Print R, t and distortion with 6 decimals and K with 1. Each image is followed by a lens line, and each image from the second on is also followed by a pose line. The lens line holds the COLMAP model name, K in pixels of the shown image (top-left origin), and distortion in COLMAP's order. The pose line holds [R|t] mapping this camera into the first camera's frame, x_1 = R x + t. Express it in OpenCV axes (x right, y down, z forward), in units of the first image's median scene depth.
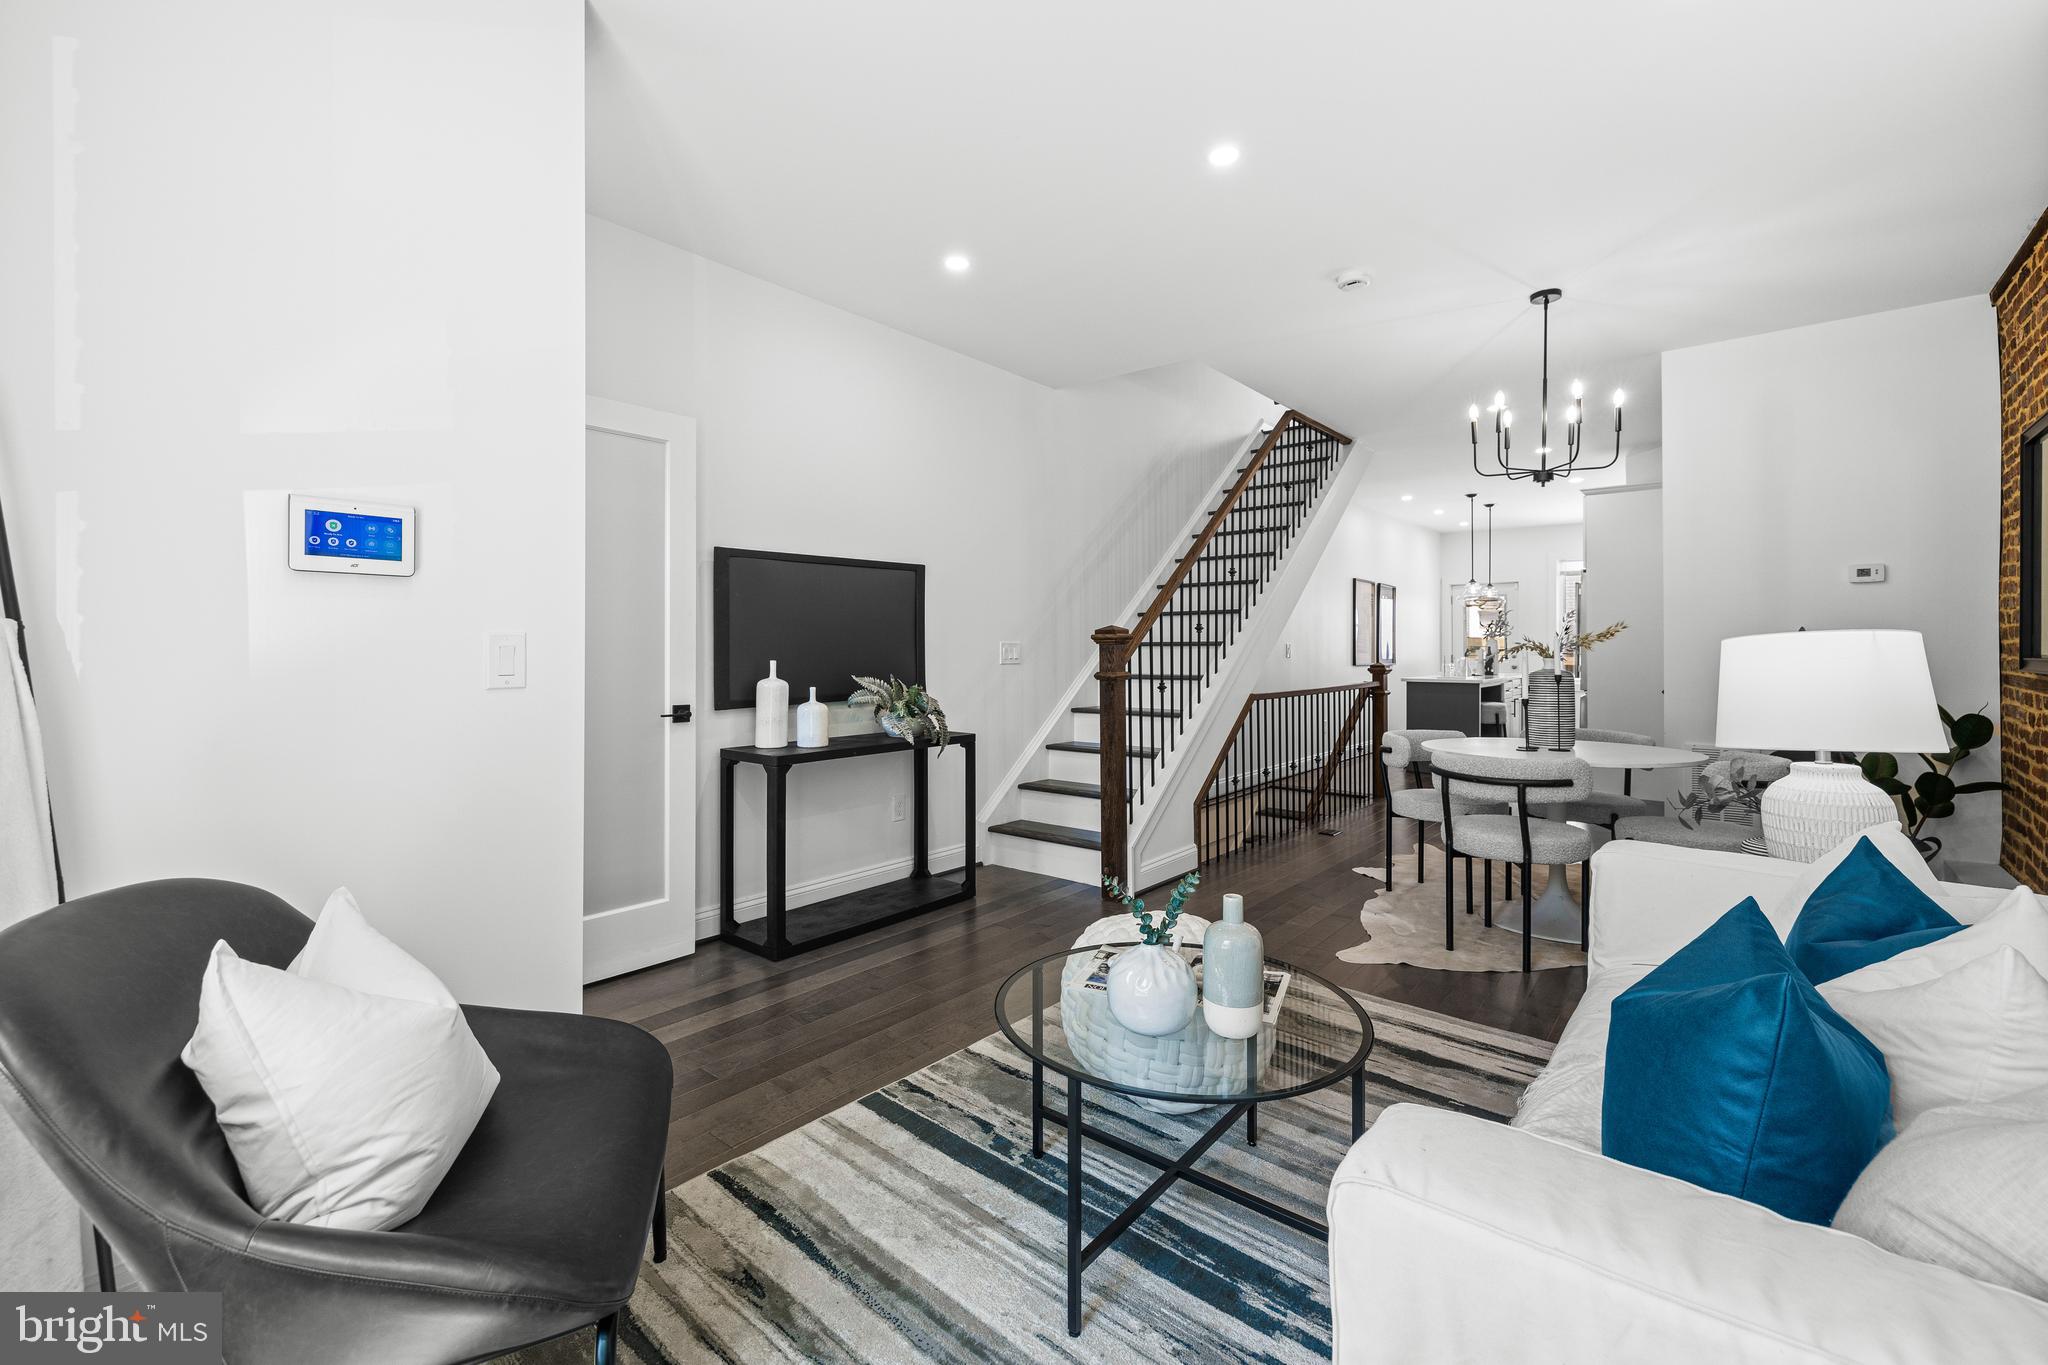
lens RADIAL K [[877.1, 0, 1015.2], [0, 877.1, 654.8], [0, 0, 1]] dist [0.002614, 0.000140]
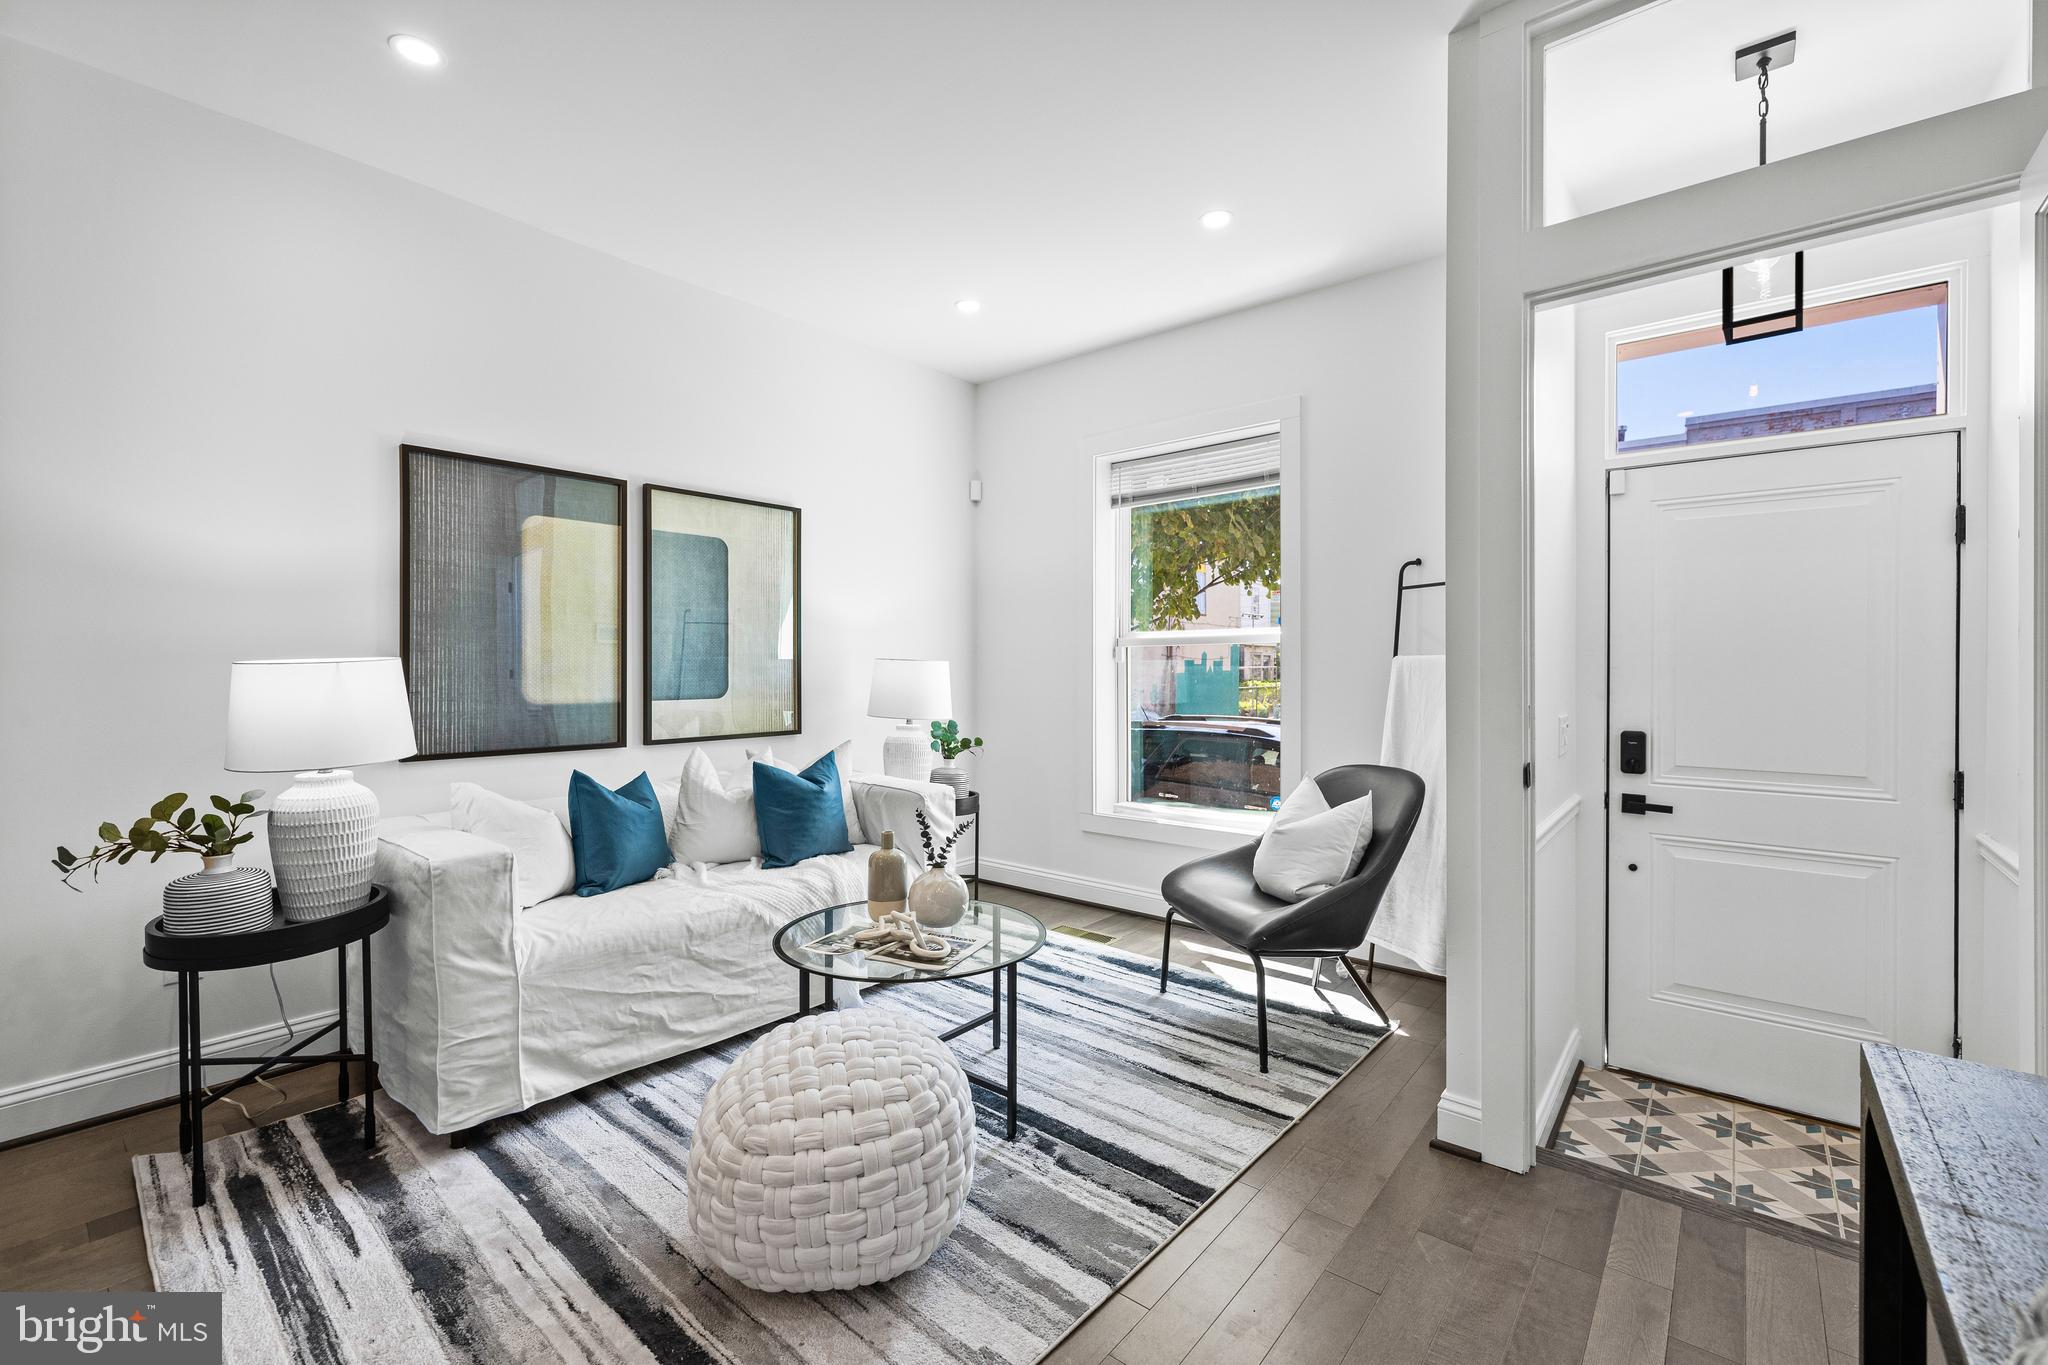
lens RADIAL K [[872.3, 0, 1025.3], [0, 872.3, 663.3], [0, 0, 1]] dist [0.002269, 0.000334]
pose [[-0.999992, 0.001248, -0.003900, 0.006942], [0.001229, 0.999988, 0.004779, -0.011747], [0.003906, 0.004775, -0.999981, 1.175502]]
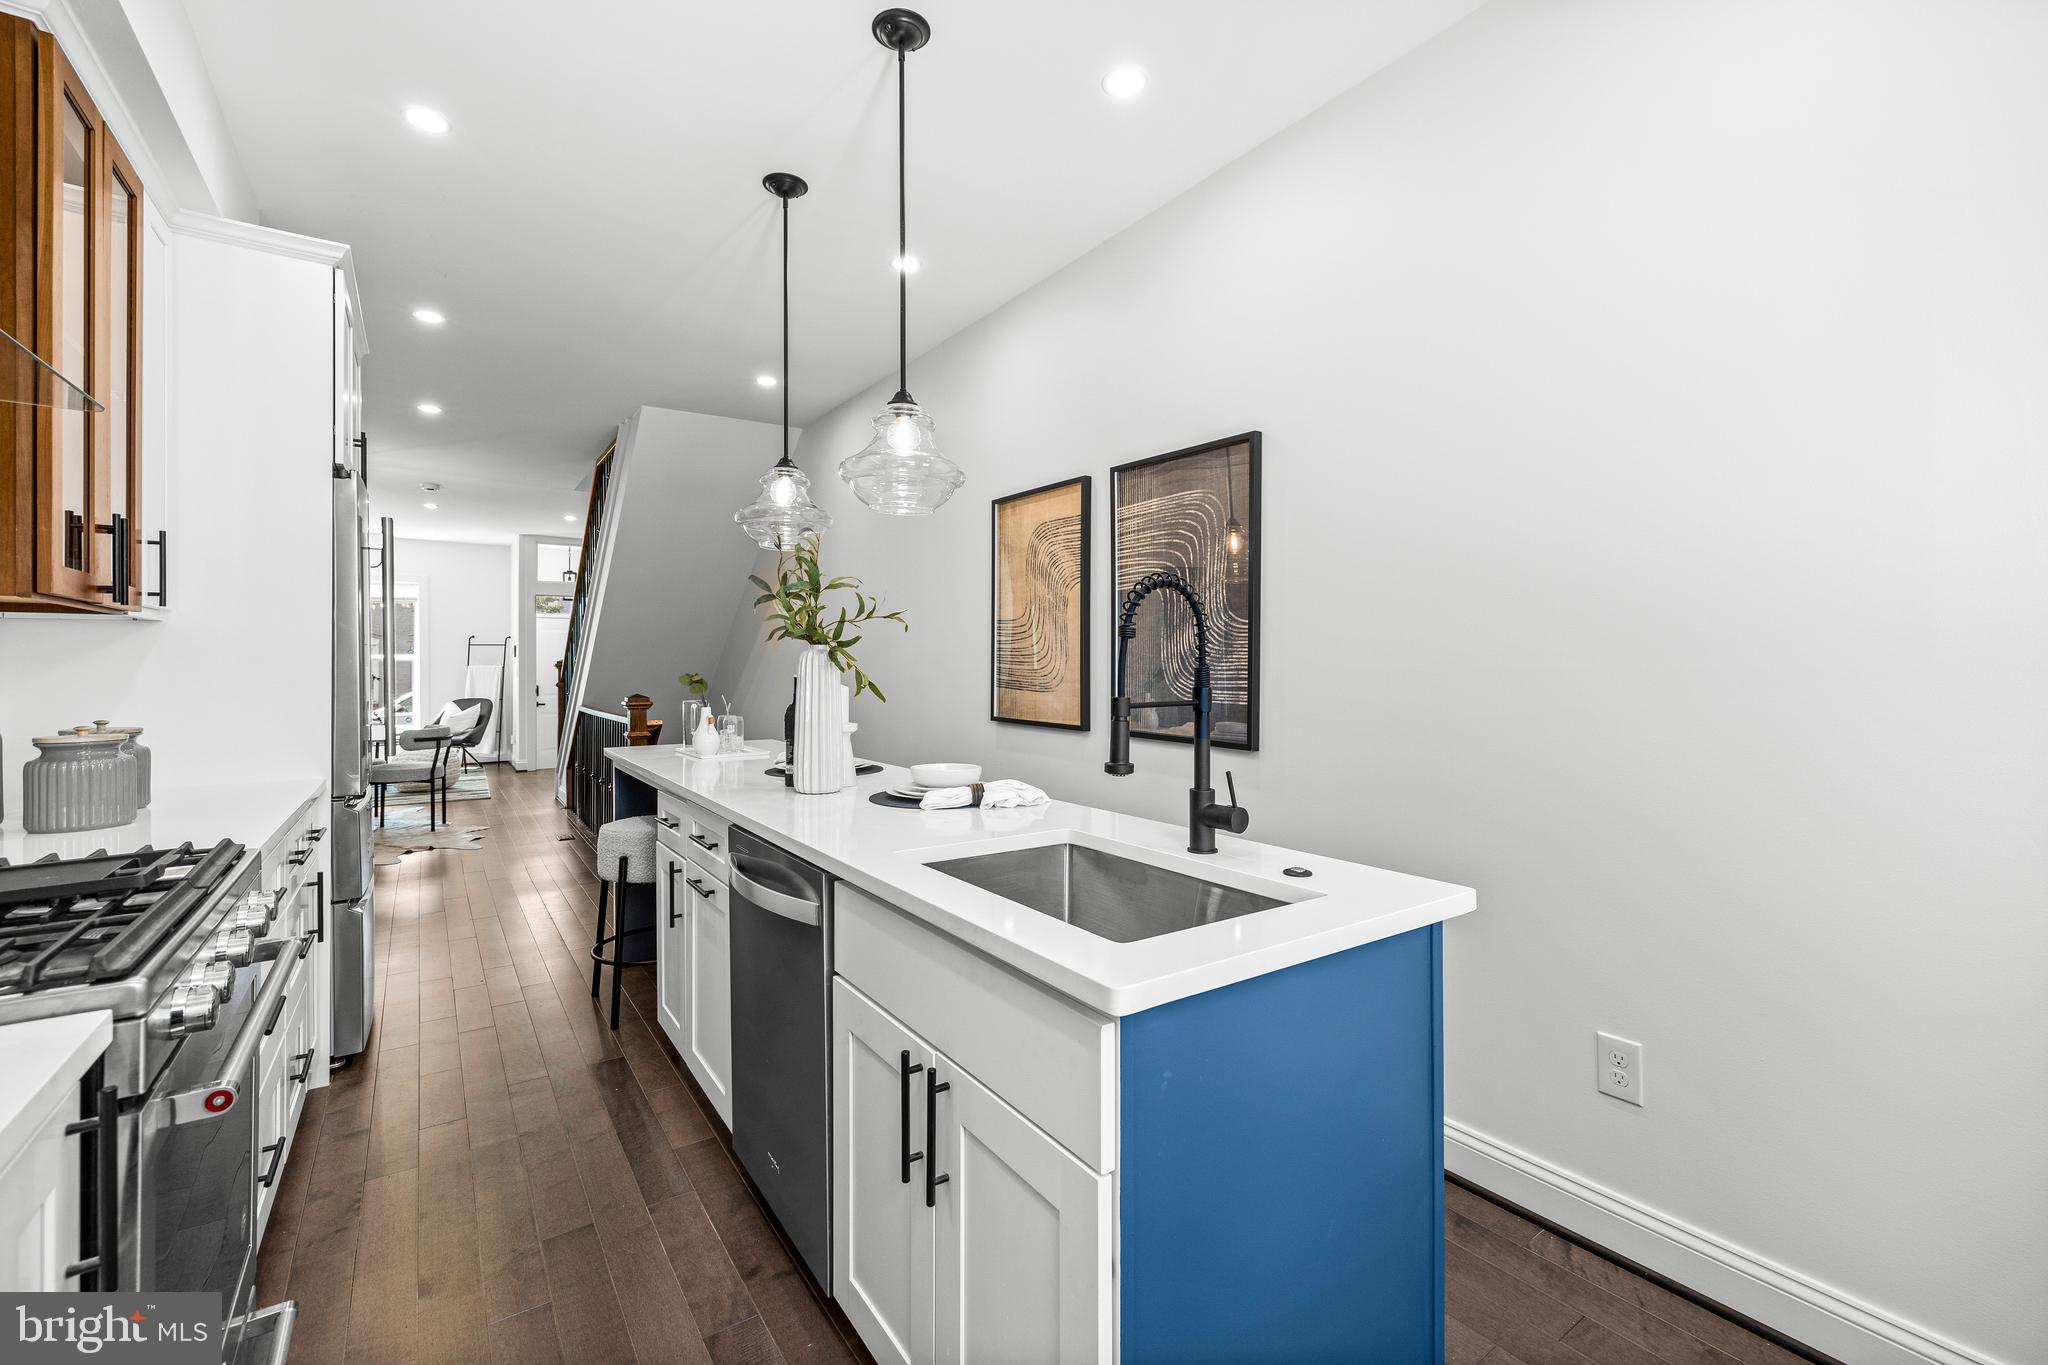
lens RADIAL K [[872.3, 0, 1025.3], [0, 872.3, 663.3], [0, 0, 1]] dist [0.002269, 0.000334]
pose [[-0.260830, 0.000549, -0.965385, 1.916569], [-0.006864, 0.999974, 0.002423, -0.041809], [0.965360, 0.007258, -0.260819, 2.799868]]
